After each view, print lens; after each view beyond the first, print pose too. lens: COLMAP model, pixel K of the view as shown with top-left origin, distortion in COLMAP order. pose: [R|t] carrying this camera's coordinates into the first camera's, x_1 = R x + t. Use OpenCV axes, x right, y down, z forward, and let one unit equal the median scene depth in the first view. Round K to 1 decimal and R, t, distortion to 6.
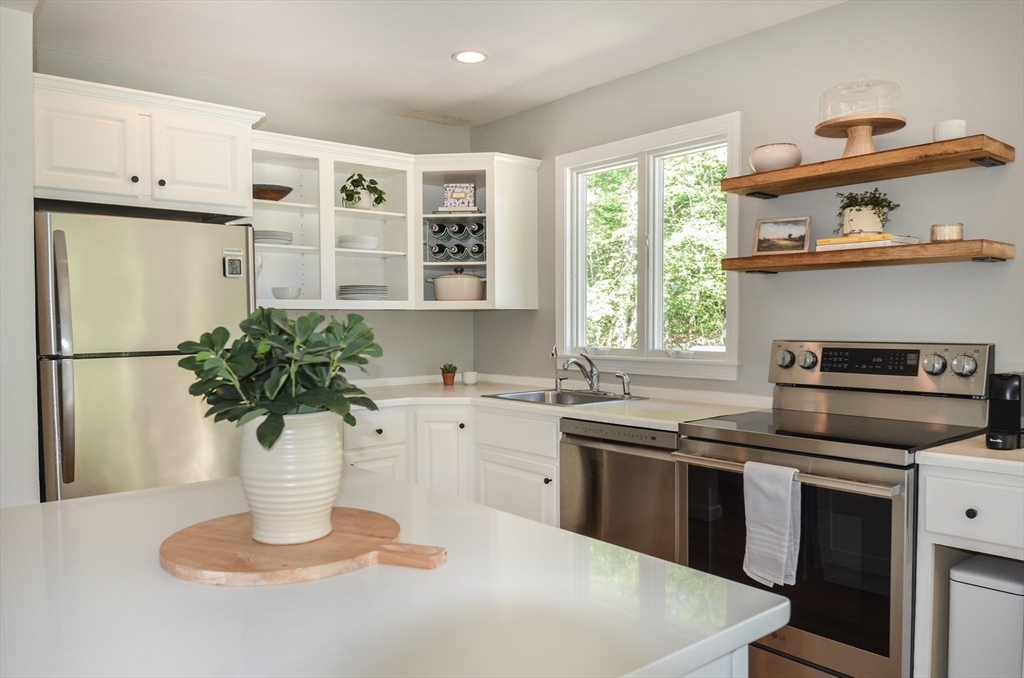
lens RADIAL K [[742.8, 0, 509.2], [0, 742.8, 350.6], [0, 0, 1]] dist [-0.000721, -0.003028]
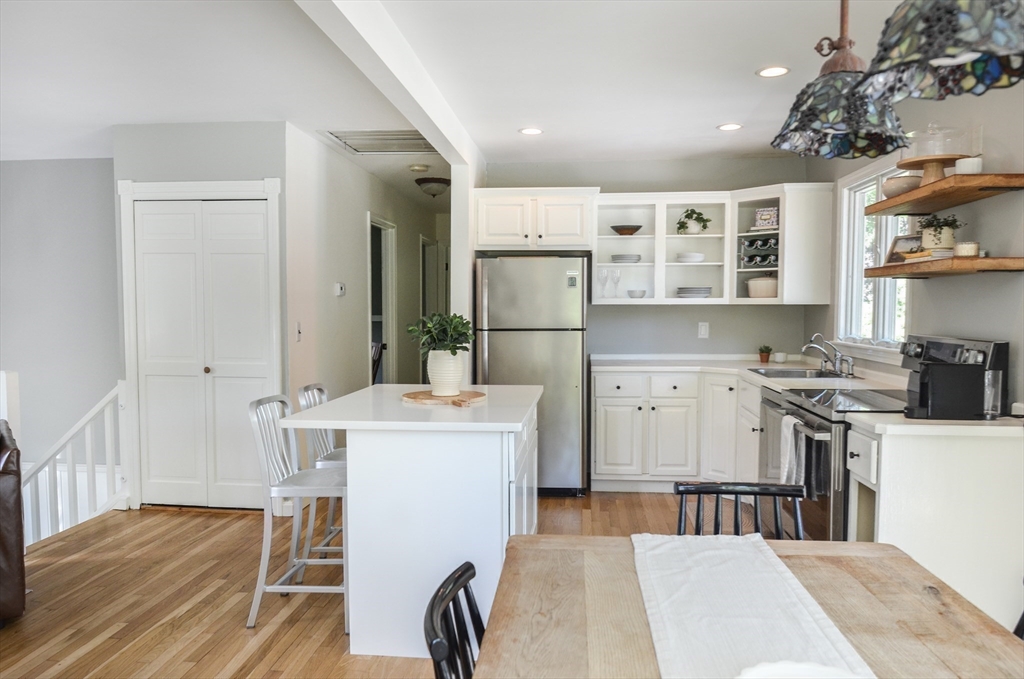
lens RADIAL K [[742.8, 0, 509.2], [0, 742.8, 351.1], [0, 0, 1]] dist [-0.000721, -0.003028]
pose [[0.704637, 0.048843, -0.707885, 0.587932], [-0.032802, 0.998804, 0.036265, -0.006225], [0.708810, -0.002333, 0.705396, -0.260654]]
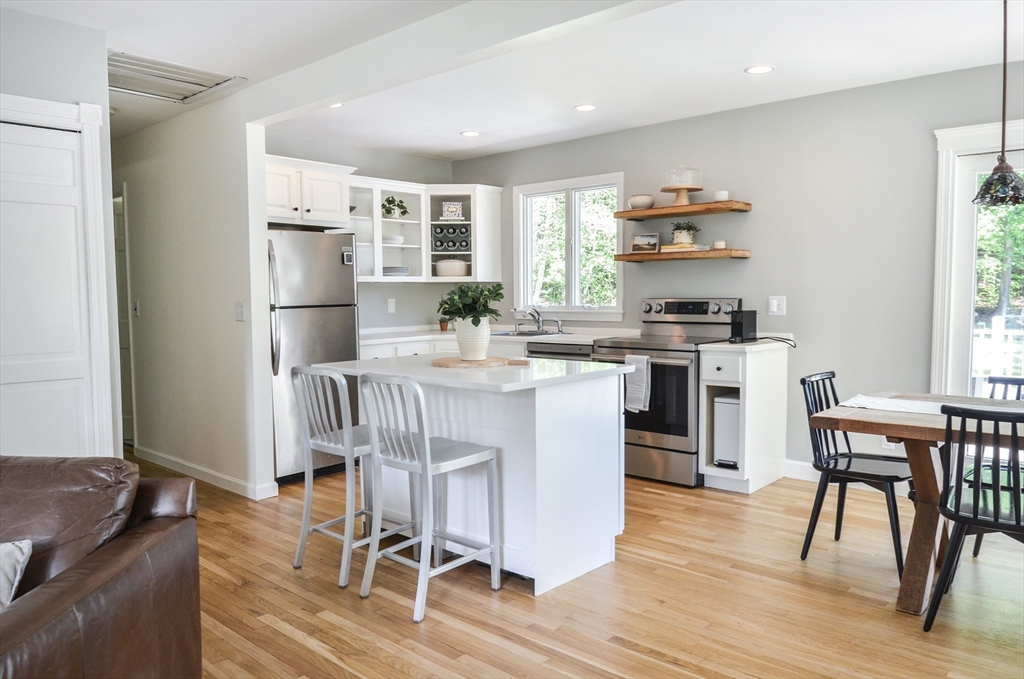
lens RADIAL K [[742.8, 0, 509.2], [0, 742.8, 351.1], [0, 0, 1]] dist [-0.000721, -0.003028]
pose [[0.989732, -0.014296, 0.142218, -0.189168], [0.008887, 0.999215, 0.038599, 0.034182], [-0.142658, -0.036938, 0.989083, -0.634050]]
